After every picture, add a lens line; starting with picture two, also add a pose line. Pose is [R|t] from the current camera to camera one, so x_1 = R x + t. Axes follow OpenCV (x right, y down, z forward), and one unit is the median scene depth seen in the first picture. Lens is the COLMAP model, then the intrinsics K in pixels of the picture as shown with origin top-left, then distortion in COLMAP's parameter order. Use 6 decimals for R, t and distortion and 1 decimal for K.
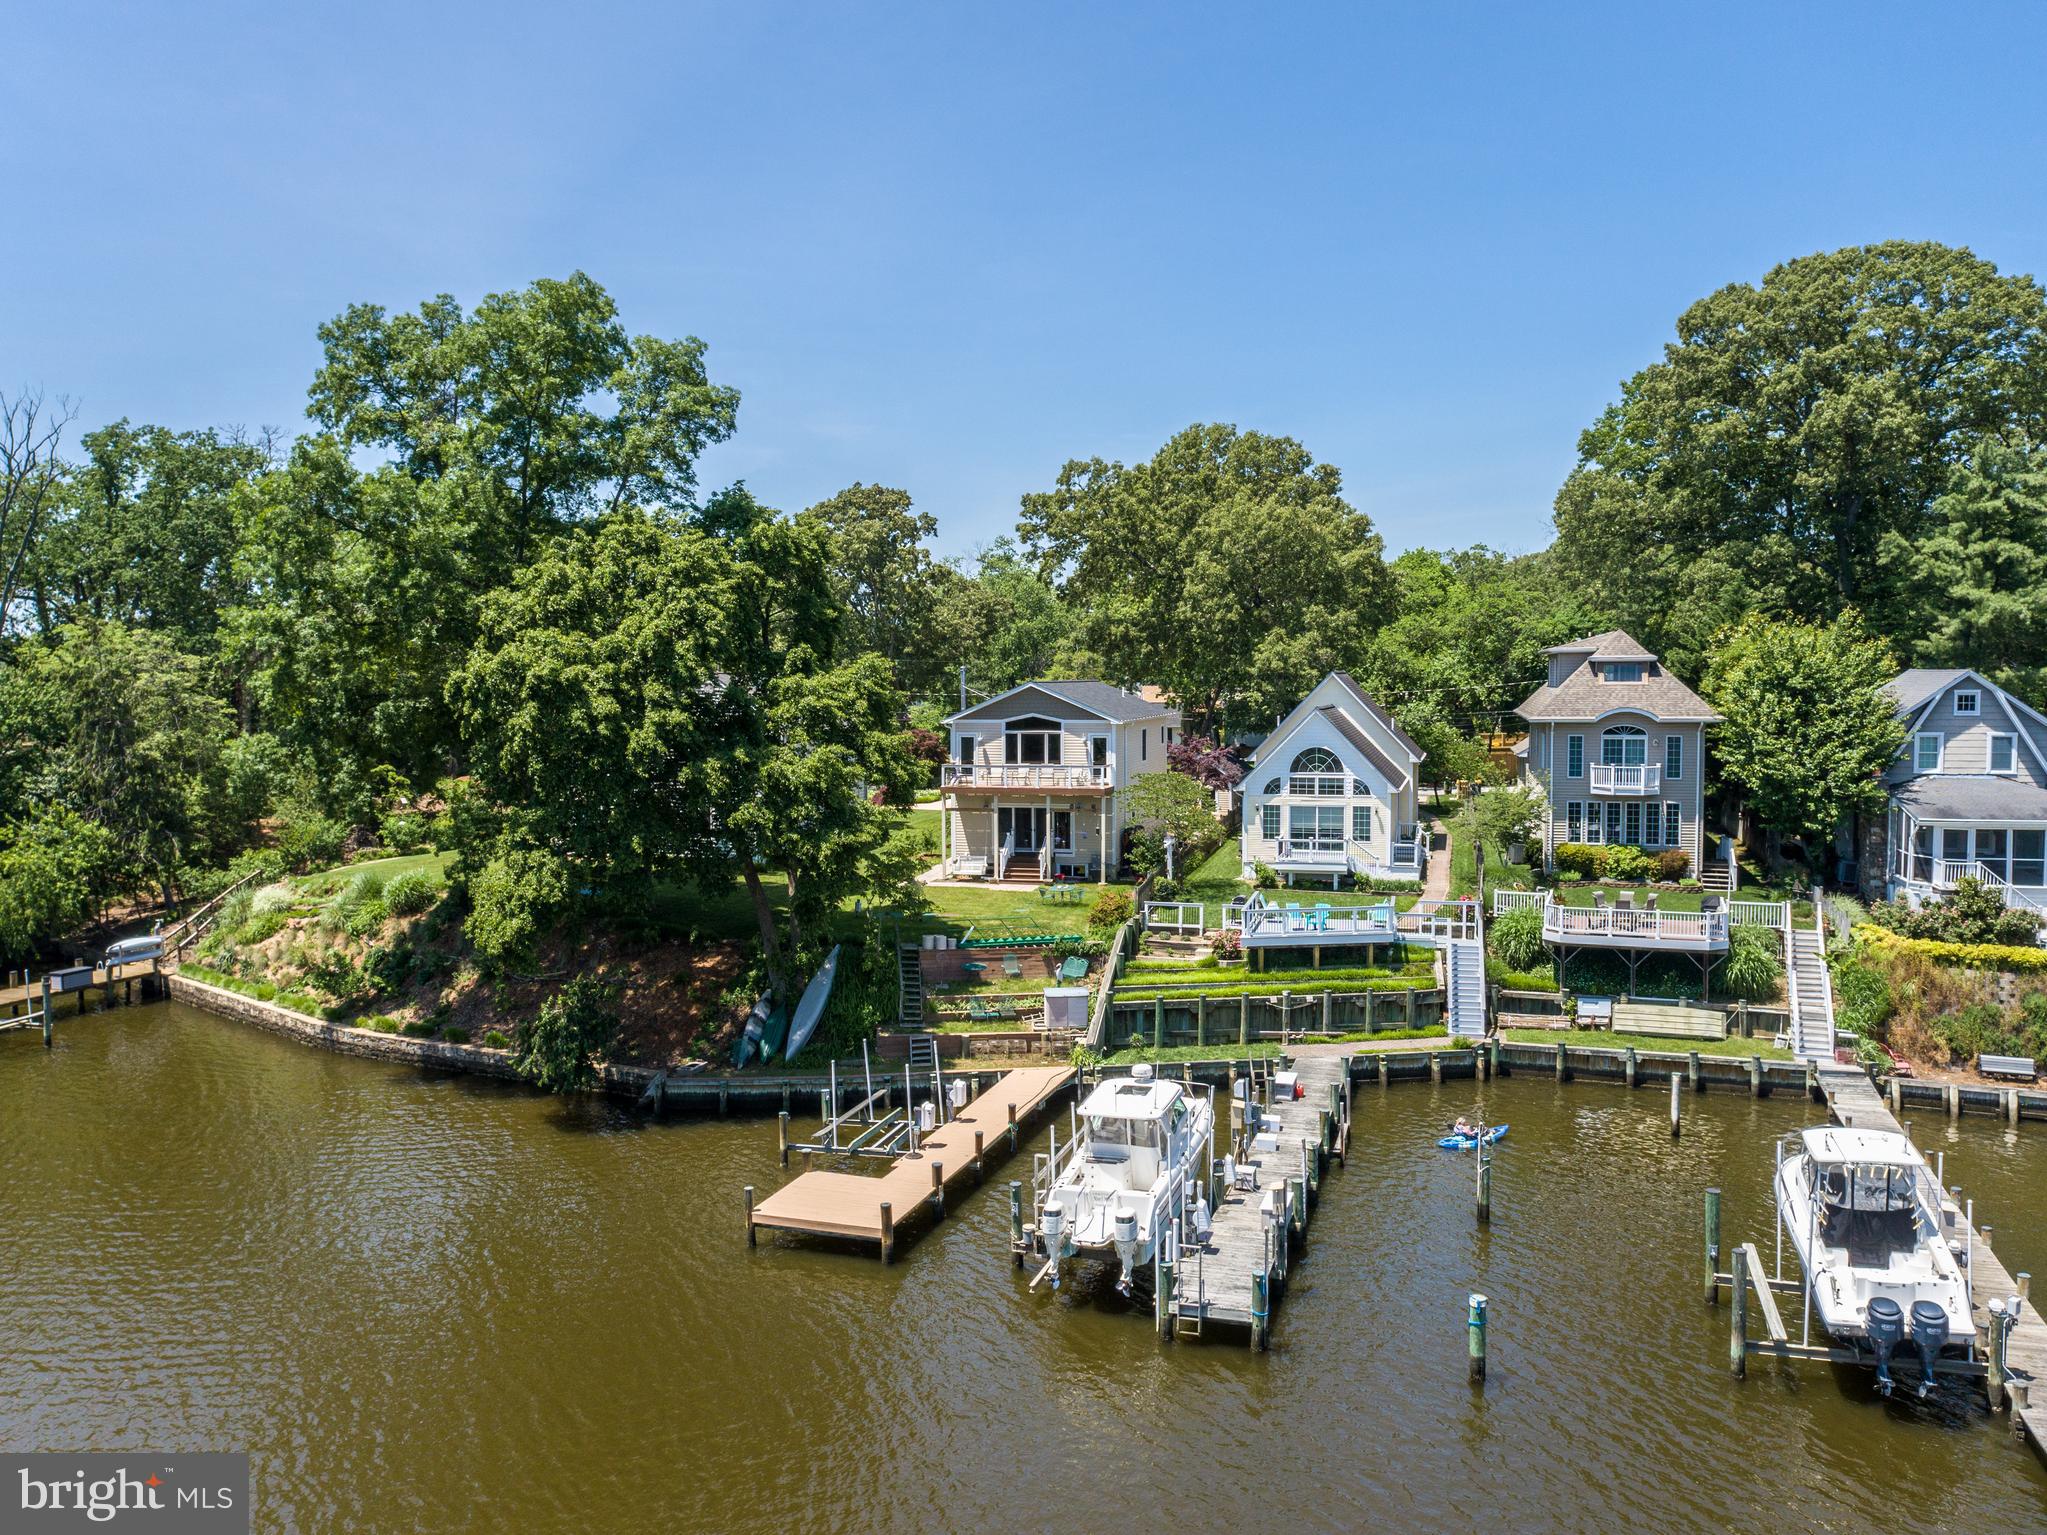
lens RADIAL K [[1557.8, 0, 1018.0], [0, 1557.8, 771.4], [0, 0, 1]] dist [-0.008591, 0.002906]
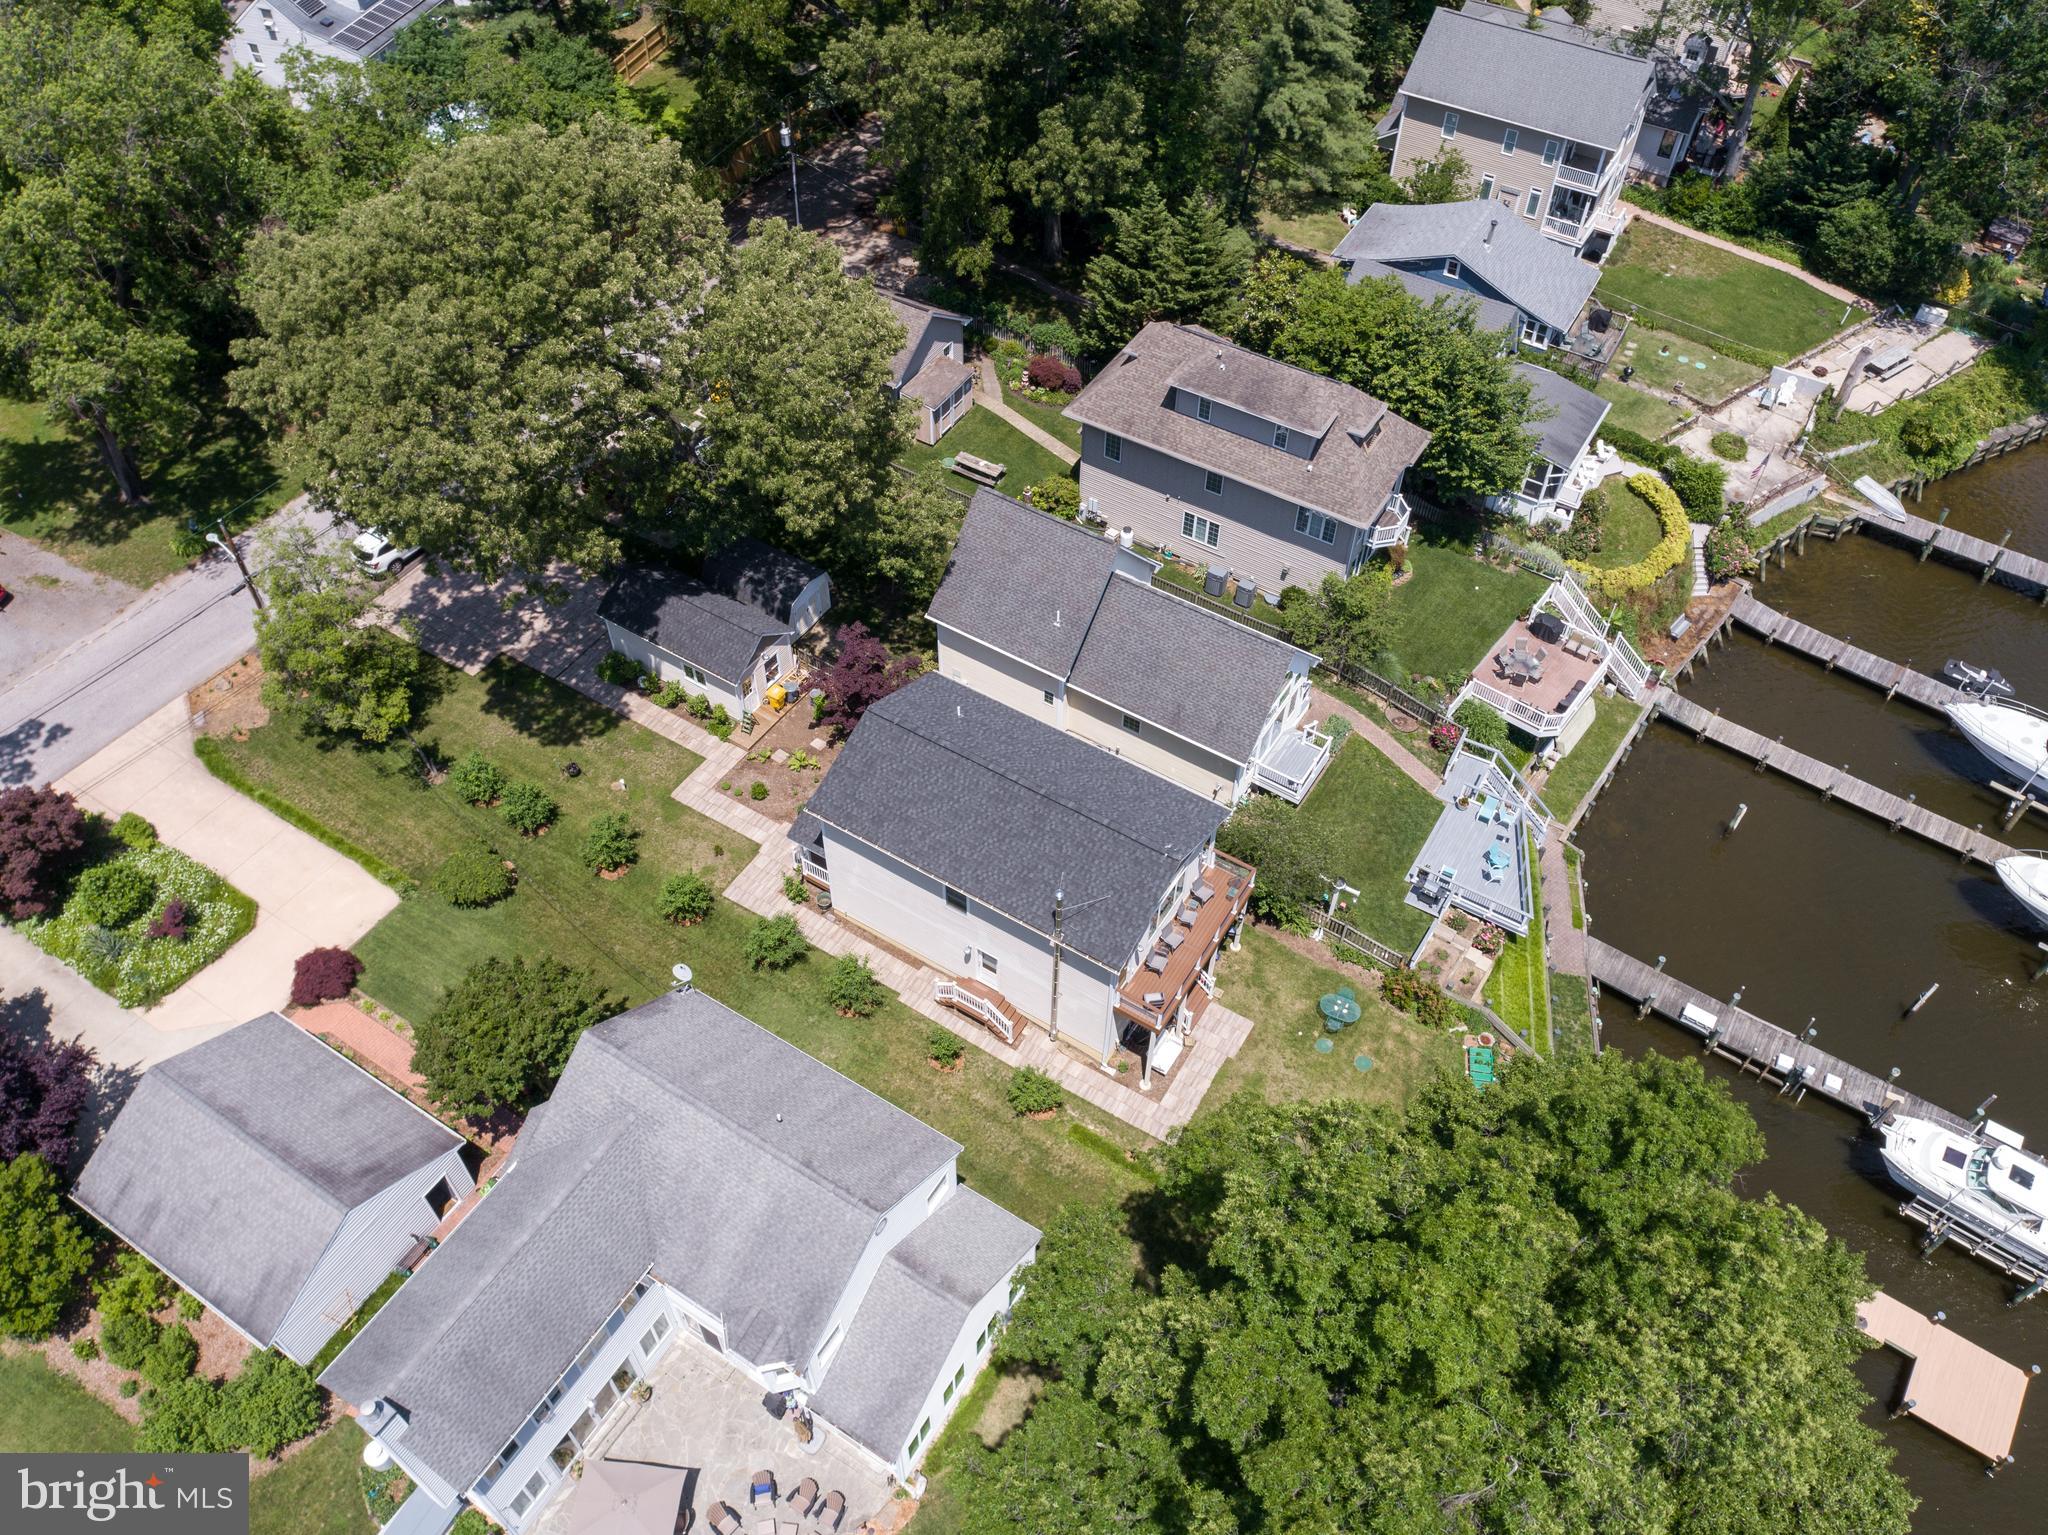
lens RADIAL K [[1590.0, 0, 1023.4], [0, 1590.0, 753.3], [0, 0, 1]] dist [-0.009889, 0.006498]
pose [[0.279736, -0.720637, 0.634374, -0.480524], [0.047583, 0.670348, 0.740520, -0.687871], [-0.958897, -0.176965, 0.221811, 0.917286]]
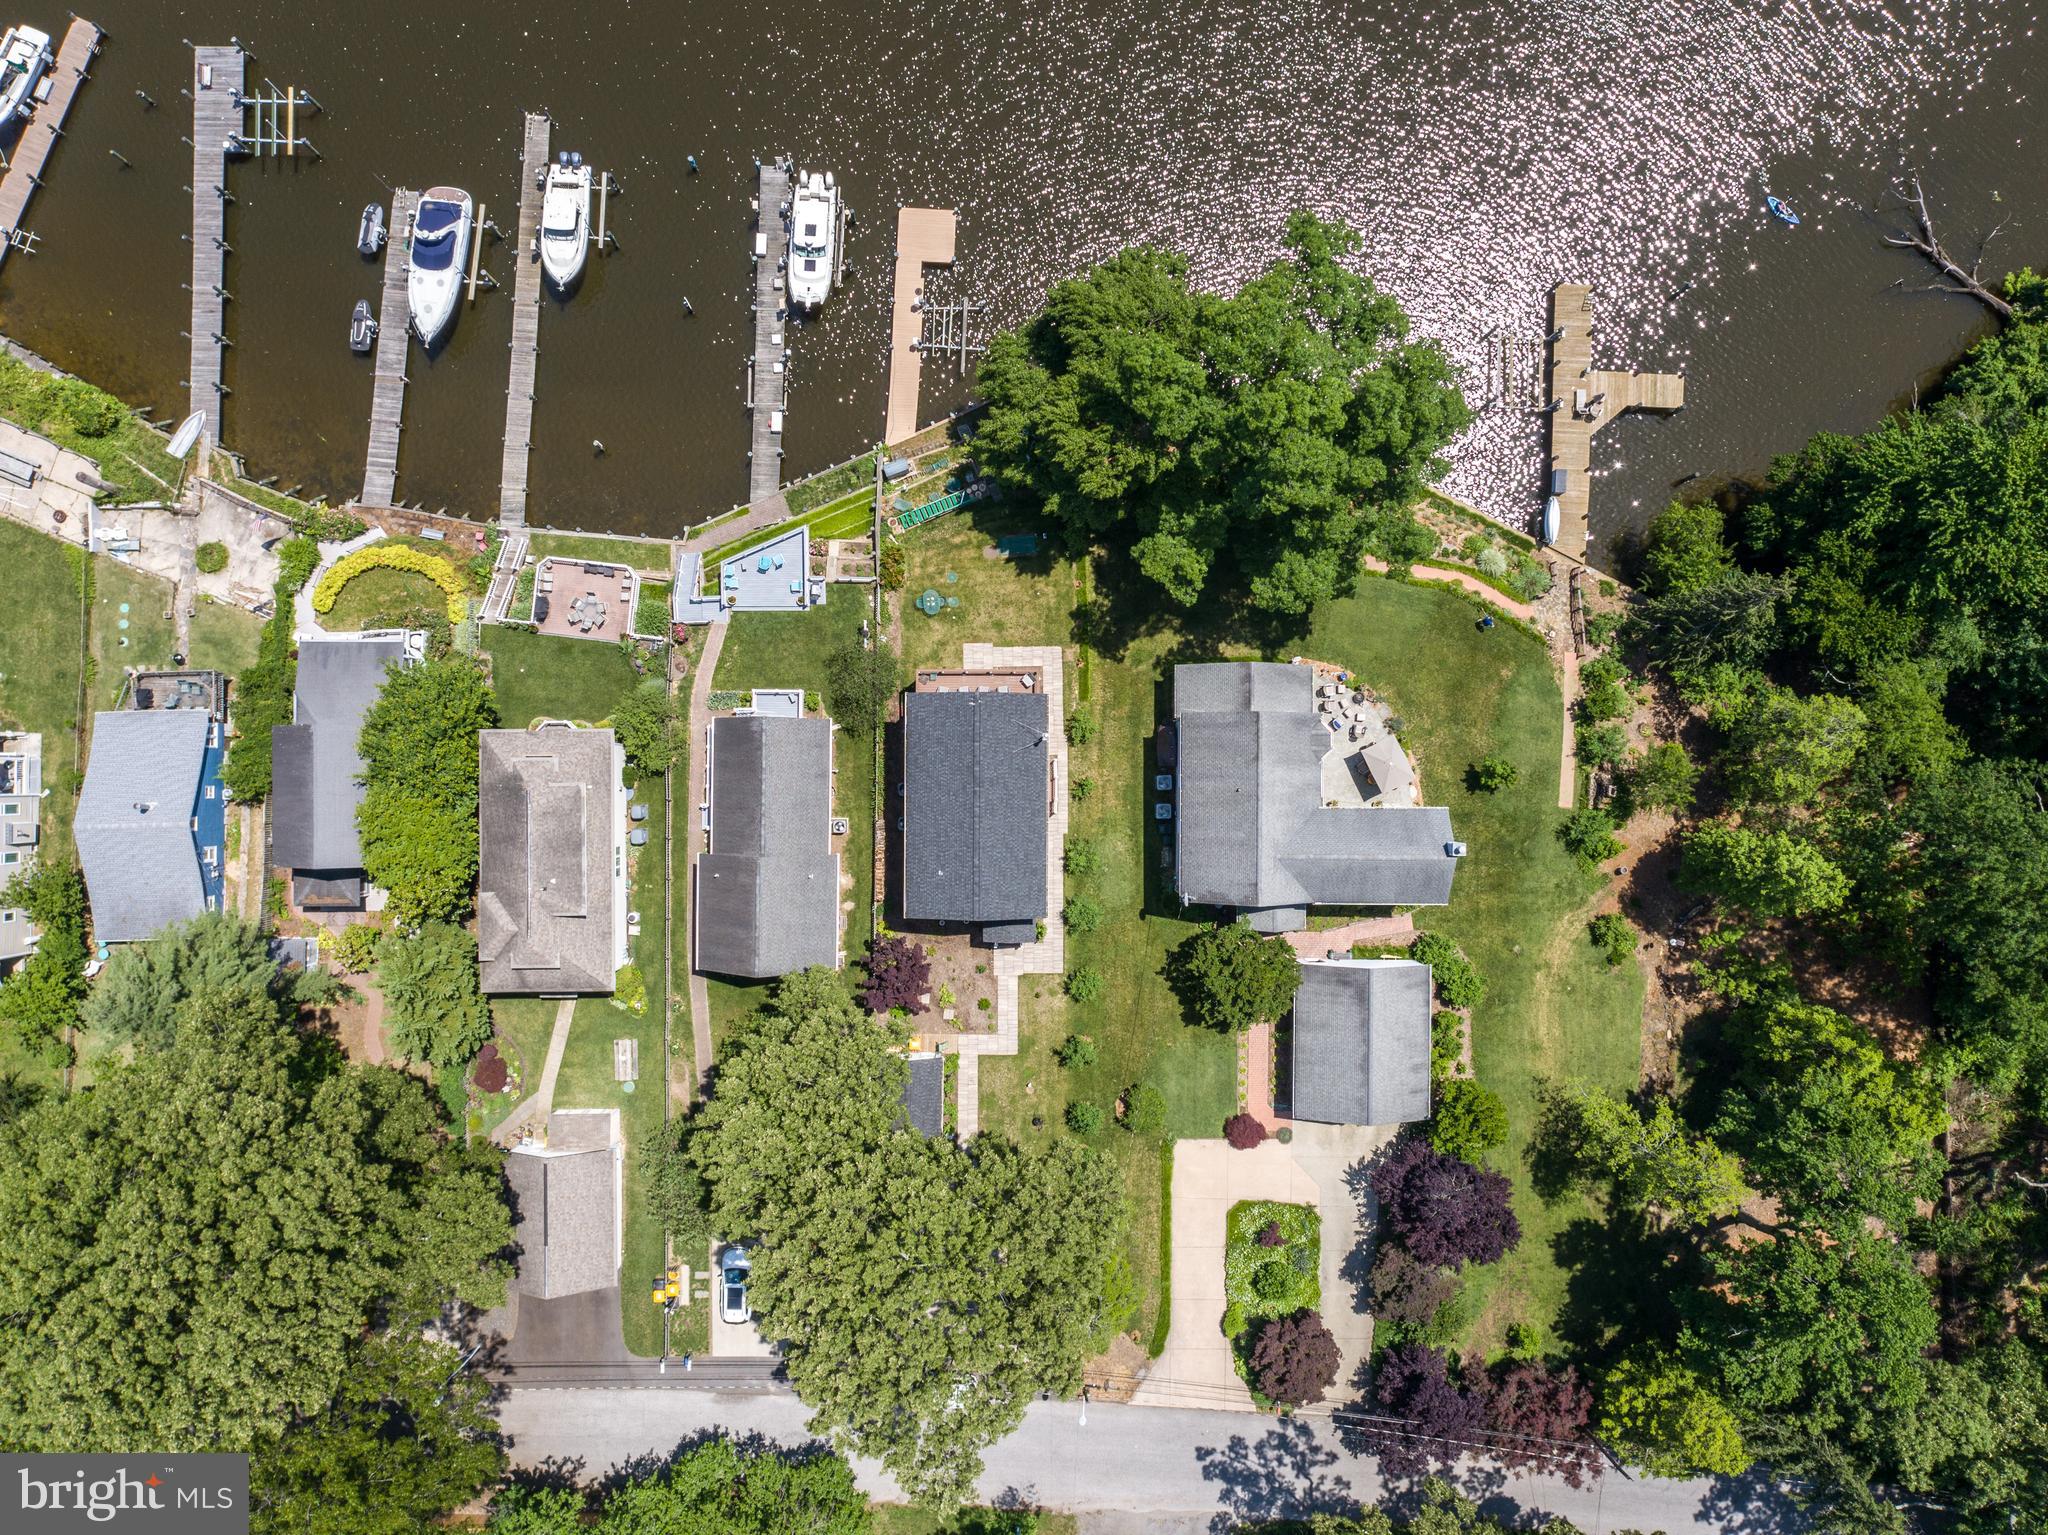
lens RADIAL K [[1558.6, 0, 1018.5], [0, 1558.6, 771.4], [0, 0, 1]] dist [-0.008591, 0.002906]
pose [[-0.963133, 0.268062, -0.022759, 0.023247], [-0.038815, -0.054747, 0.997746, -1.365495], [0.266212, 0.961845, 0.063133, 0.999981]]
